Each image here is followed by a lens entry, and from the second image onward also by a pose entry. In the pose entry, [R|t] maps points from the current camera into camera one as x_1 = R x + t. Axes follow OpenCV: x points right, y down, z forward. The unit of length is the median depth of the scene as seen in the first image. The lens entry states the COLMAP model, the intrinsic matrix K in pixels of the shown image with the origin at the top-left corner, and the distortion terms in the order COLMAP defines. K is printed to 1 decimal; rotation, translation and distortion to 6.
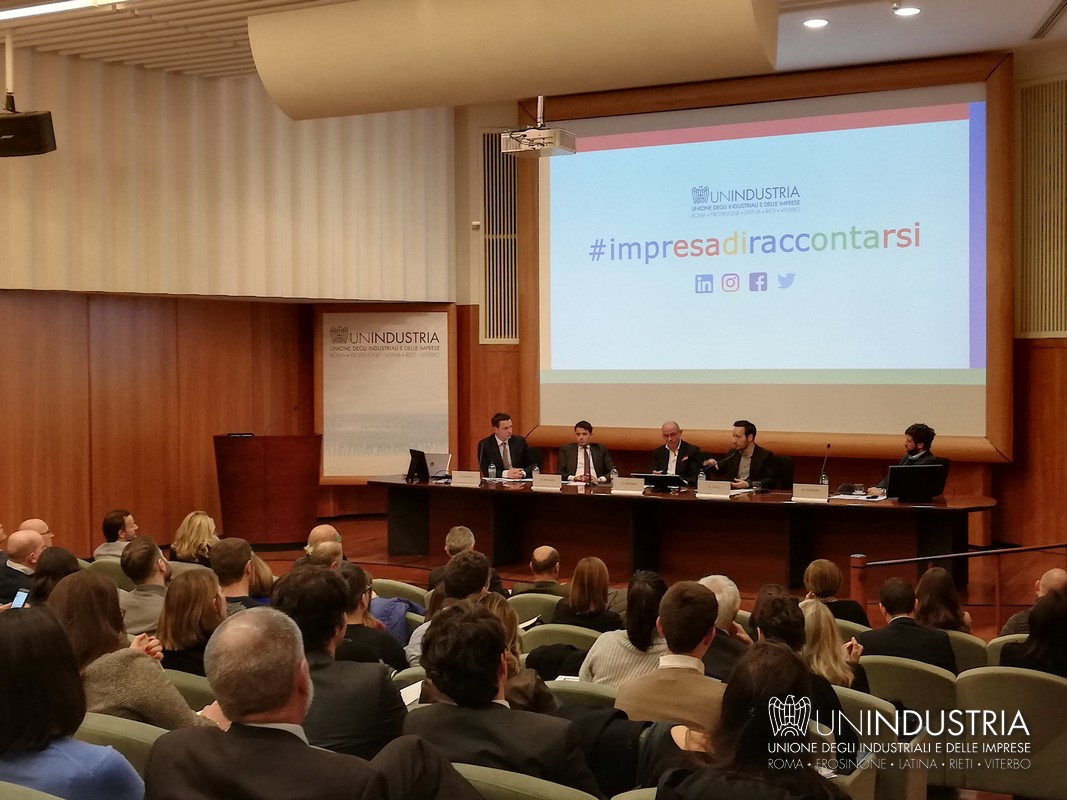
lens RADIAL K [[1444.3, 0, 528.9], [0, 1444.3, 396.8], [0, 0, 1]] dist [0.132709, -0.069020]
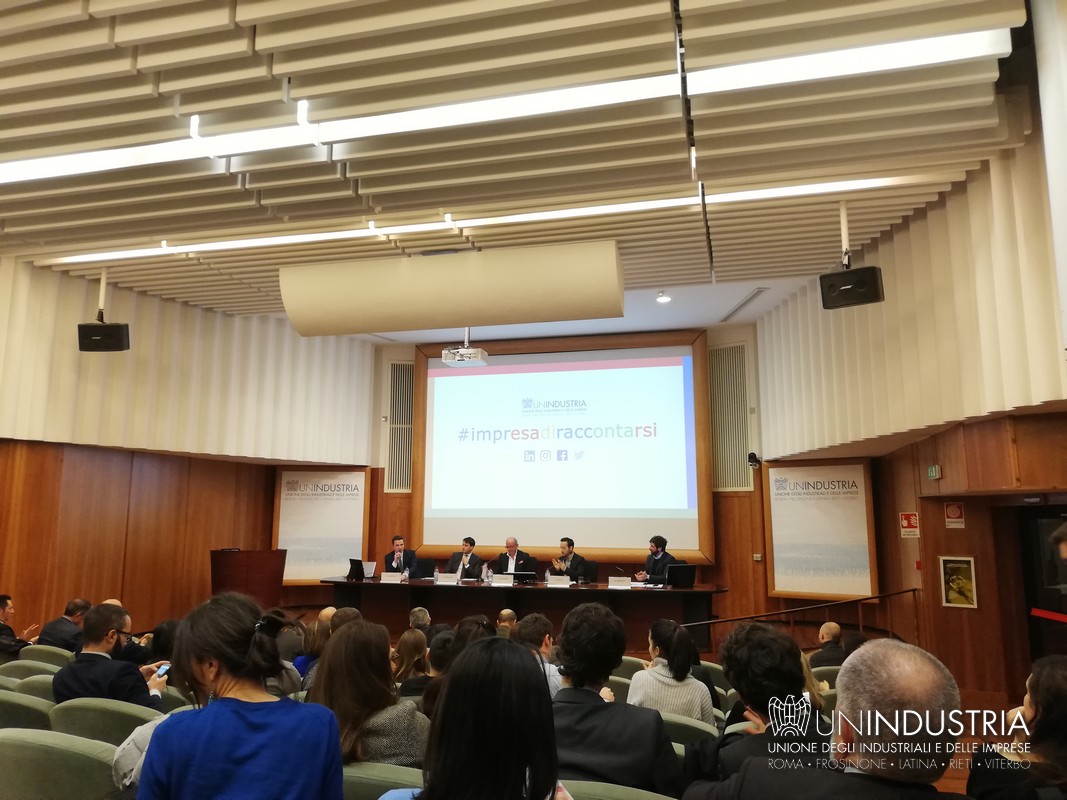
lens RADIAL K [[817.6, 0, 533.5], [0, 817.6, 400.0], [0, 0, 1]] dist [0.066841, -0.007547]
pose [[0.976049, 0.038044, 0.214200, -0.078579], [-0.001540, 0.985775, -0.168065, 0.015860], [-0.217547, 0.163710, 0.962223, 0.091503]]
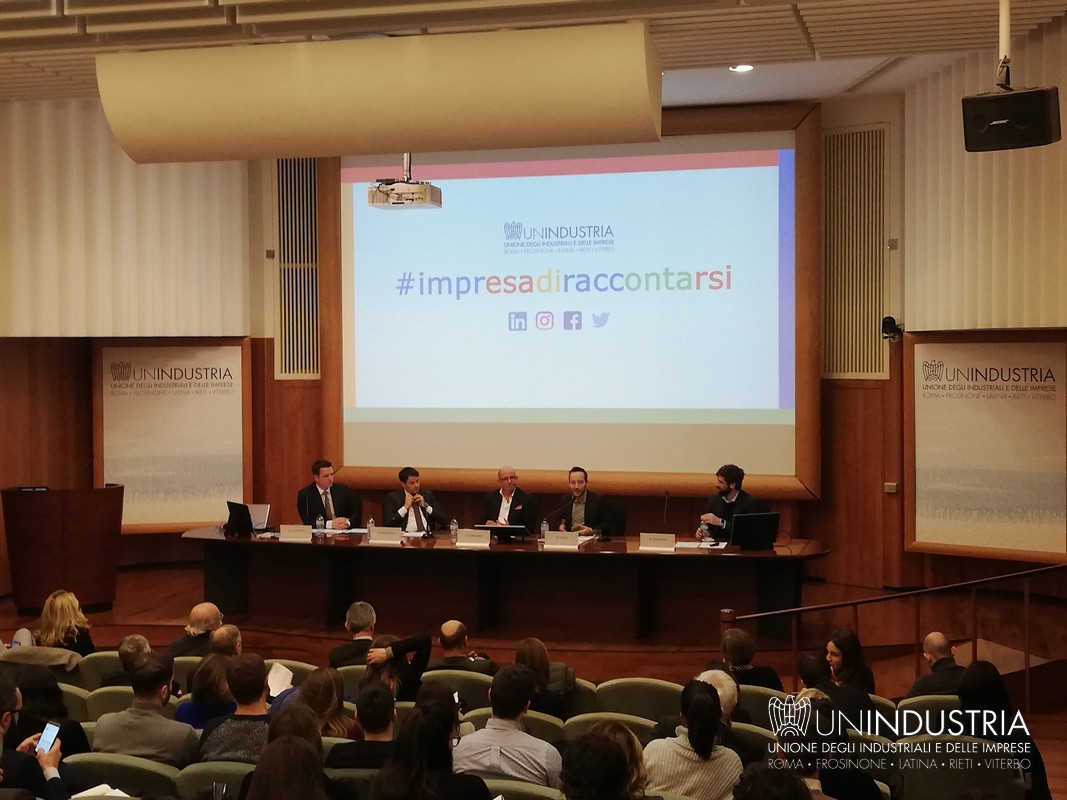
lens RADIAL K [[1537.2, 0, 533.5], [0, 1537.2, 400.0], [0, 0, 1]] dist [0.103494, -0.064029]
pose [[0.976976, -0.007708, 0.213212, -0.093235], [0.006652, 0.999962, 0.005667, -0.031050], [-0.213247, -0.004118, 0.976990, -0.022882]]
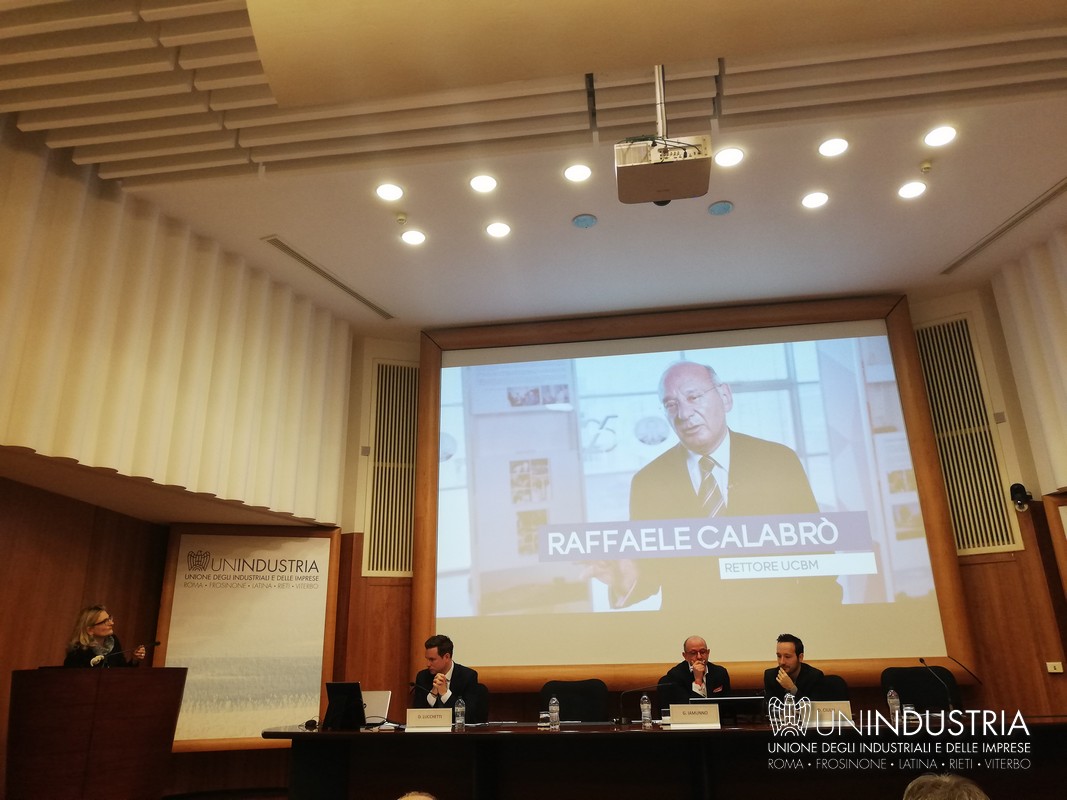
lens RADIAL K [[806.7, 0, 536.2], [0, 806.7, 395.1], [0, 0, 1]] dist [-0.000479, -0.011452]
pose [[0.942013, 0.096313, 0.321459, -0.116328], [0.025585, 0.934527, -0.354972, 0.044115], [-0.334601, 0.342613, 0.877872, 0.531653]]
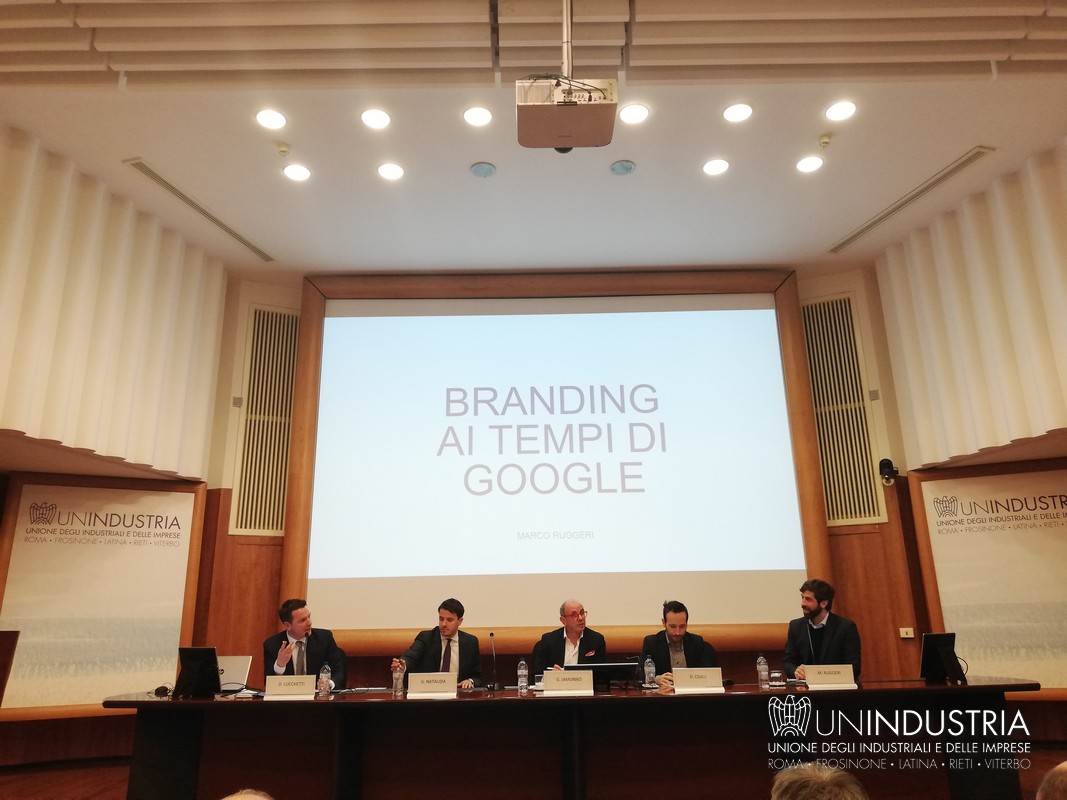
lens RADIAL K [[806.7, 0, 536.2], [0, 806.7, 395.1], [0, 0, 1]] dist [-0.000479, -0.011452]
pose [[0.884969, 0.121758, 0.449449, -0.108315], [0.026446, 0.950509, -0.309569, 0.041817], [-0.464898, 0.285845, 0.837951, 0.545917]]
